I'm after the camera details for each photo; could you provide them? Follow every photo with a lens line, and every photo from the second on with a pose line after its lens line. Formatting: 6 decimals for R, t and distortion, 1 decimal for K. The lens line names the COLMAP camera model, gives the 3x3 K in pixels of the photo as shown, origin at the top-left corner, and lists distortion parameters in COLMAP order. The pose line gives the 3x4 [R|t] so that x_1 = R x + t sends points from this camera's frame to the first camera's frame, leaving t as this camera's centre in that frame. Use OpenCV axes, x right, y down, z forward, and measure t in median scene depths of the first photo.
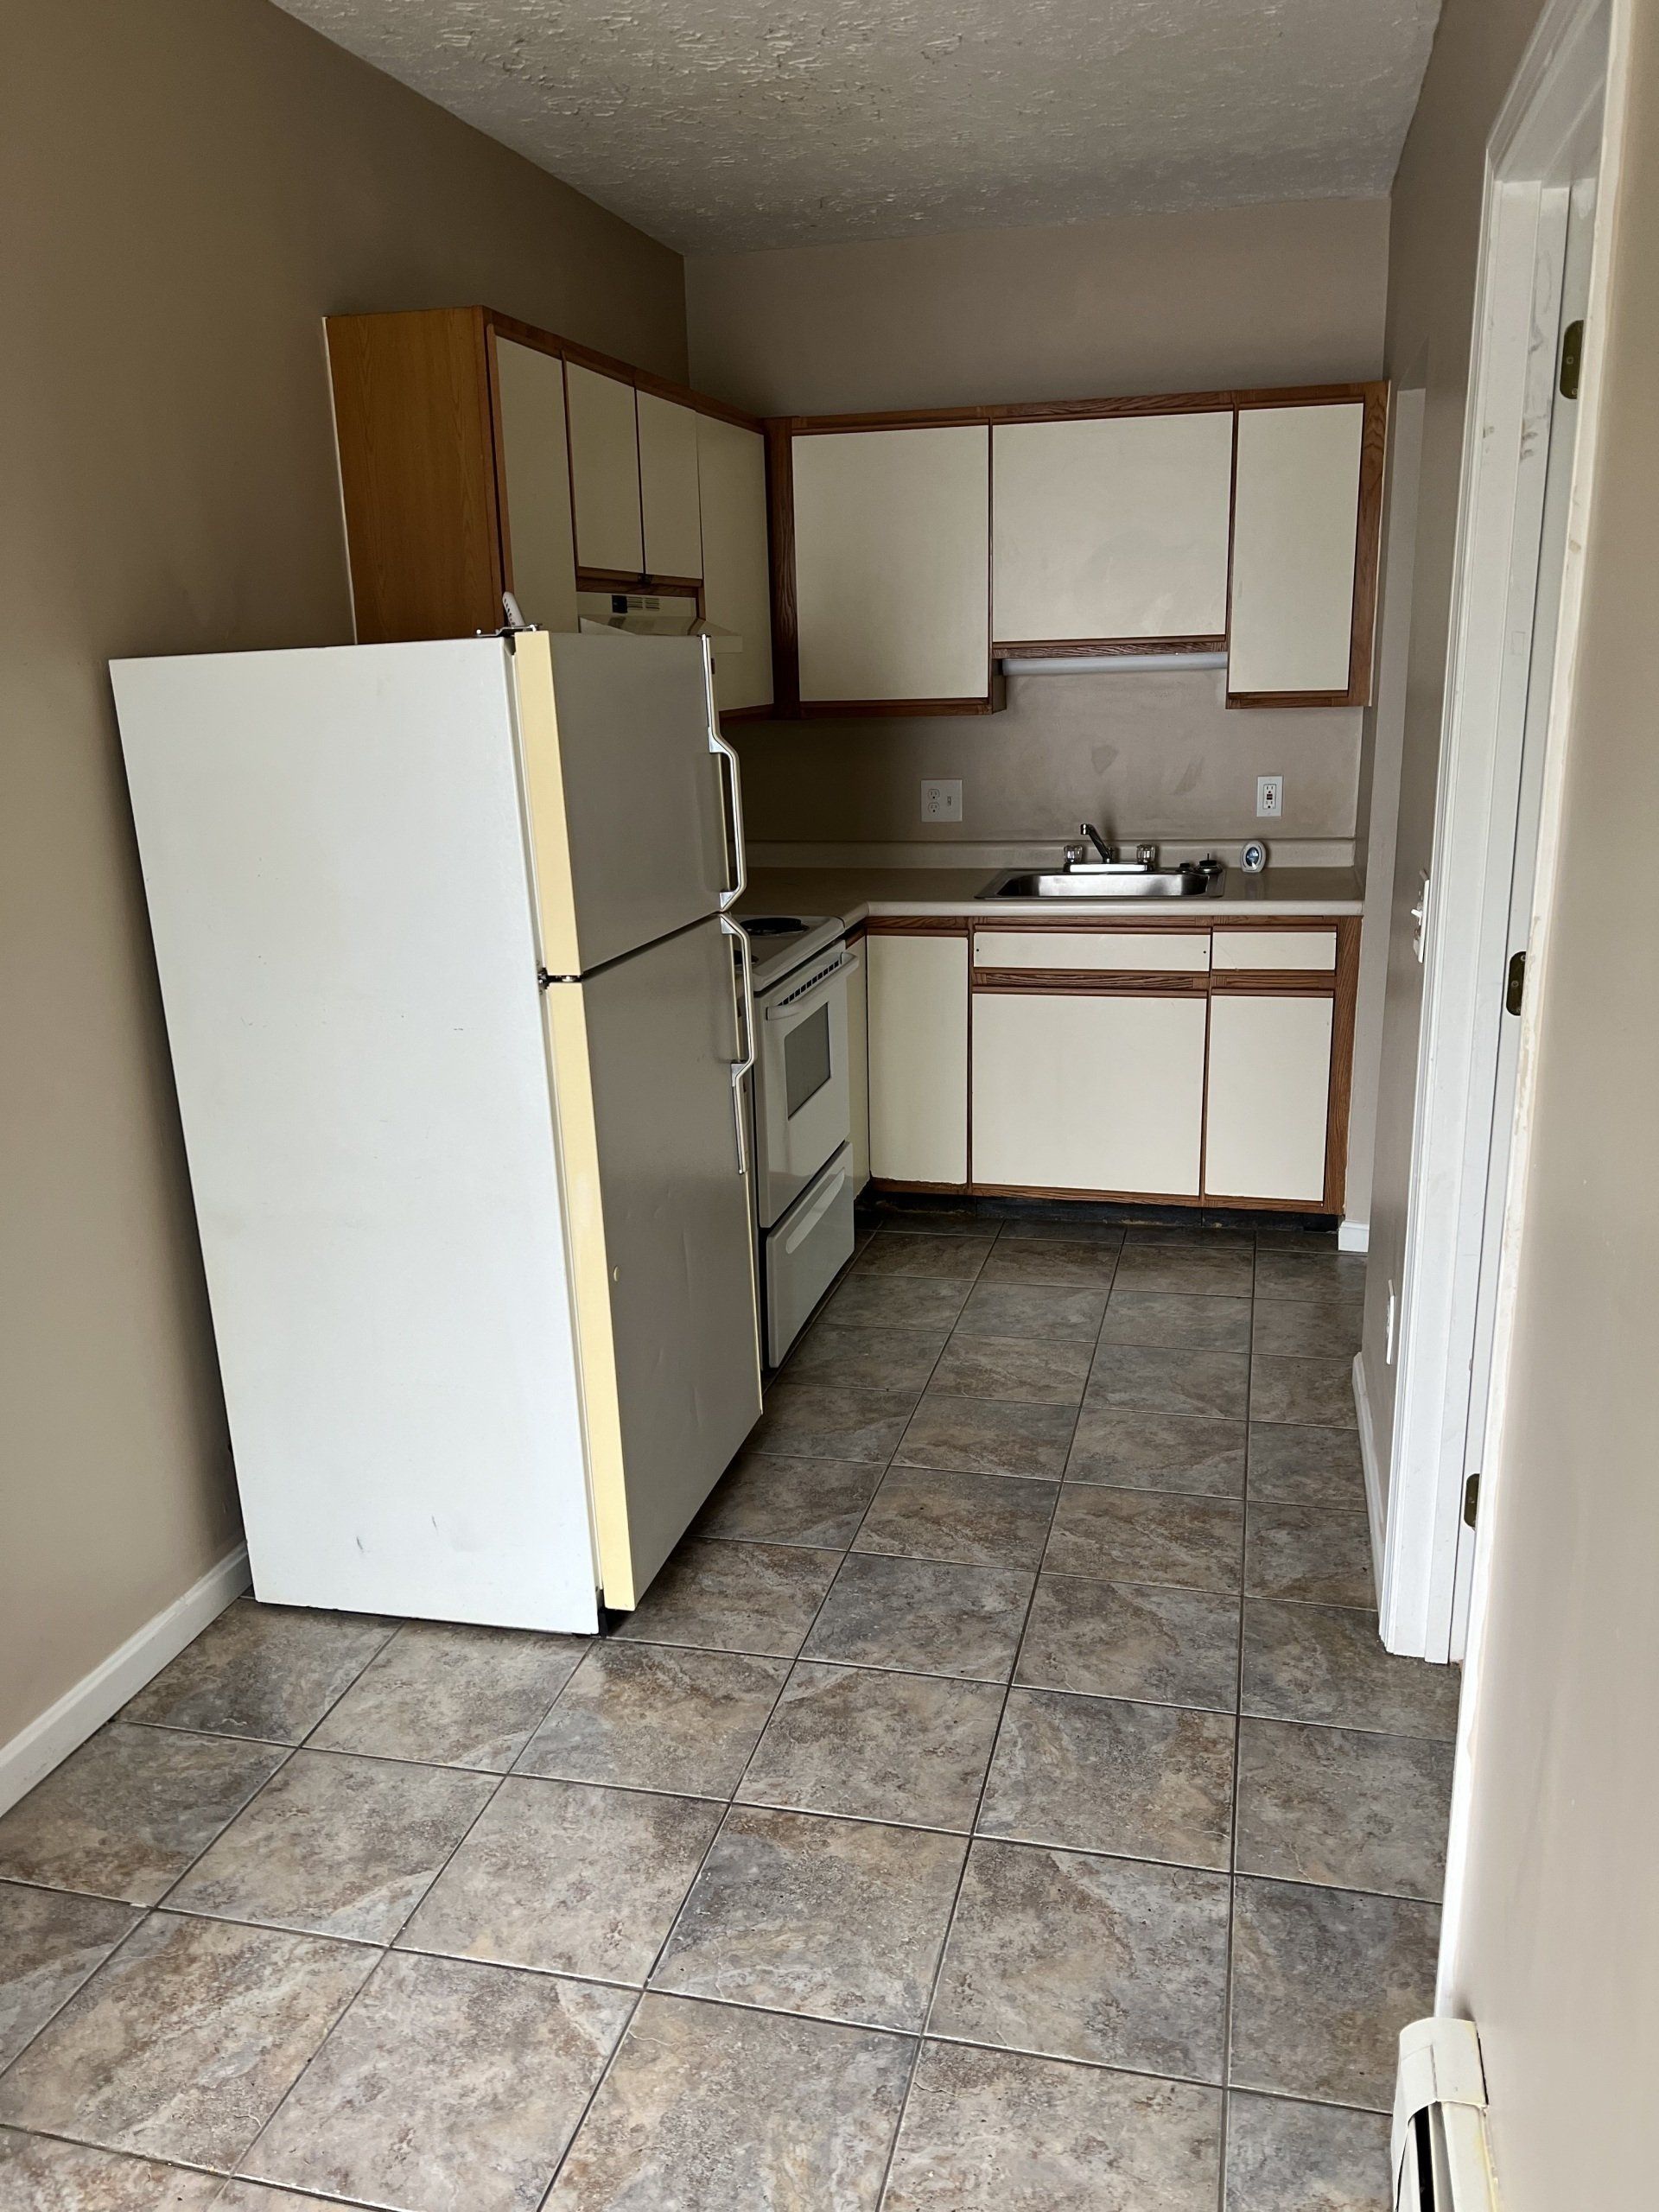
lens RADIAL K [[1675.3, 0, 829.5], [0, 1675.3, 1106.0], [0, 0, 1]] dist [0.213691, -0.484806]
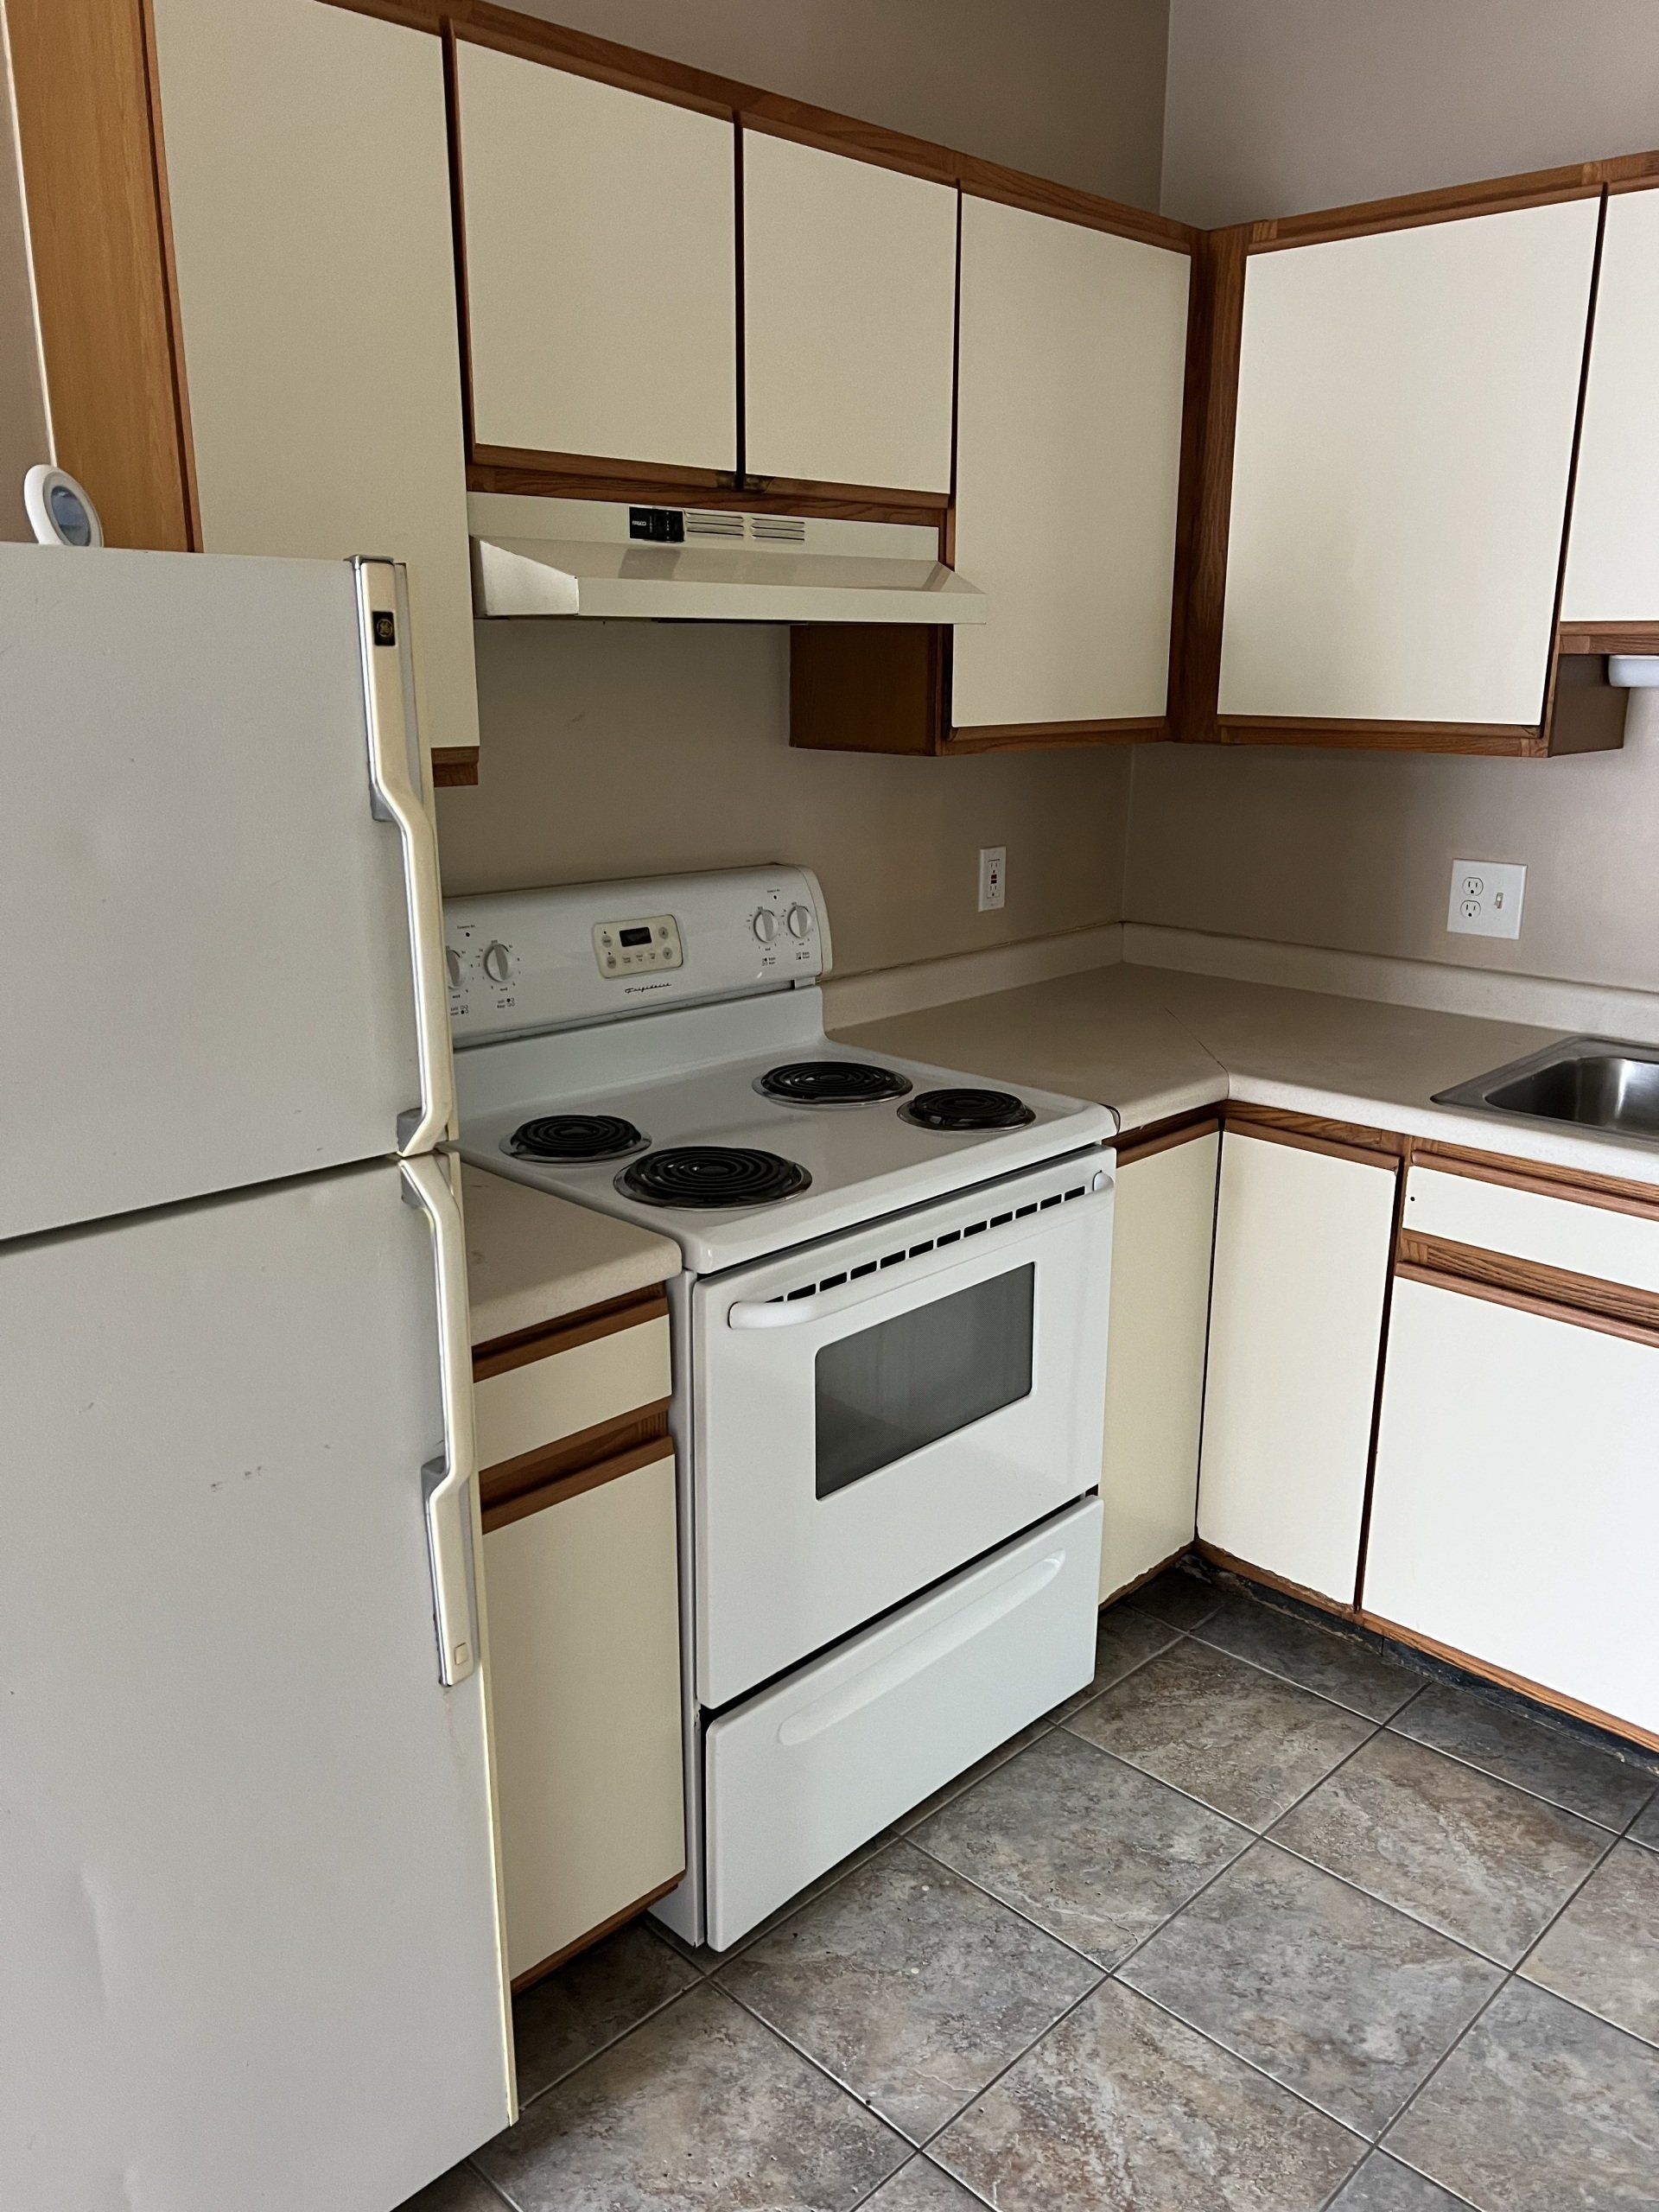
lens RADIAL K [[1674.5, 0, 829.5], [0, 1674.5, 1106.0], [0, 0, 1]] dist [0.069415, -0.084033]
pose [[0.866190, 0.166458, -0.471176, 0.173977], [-0.162253, 0.985488, 0.049877, -0.118391], [0.472641, 0.033246, 0.880628, 0.448652]]
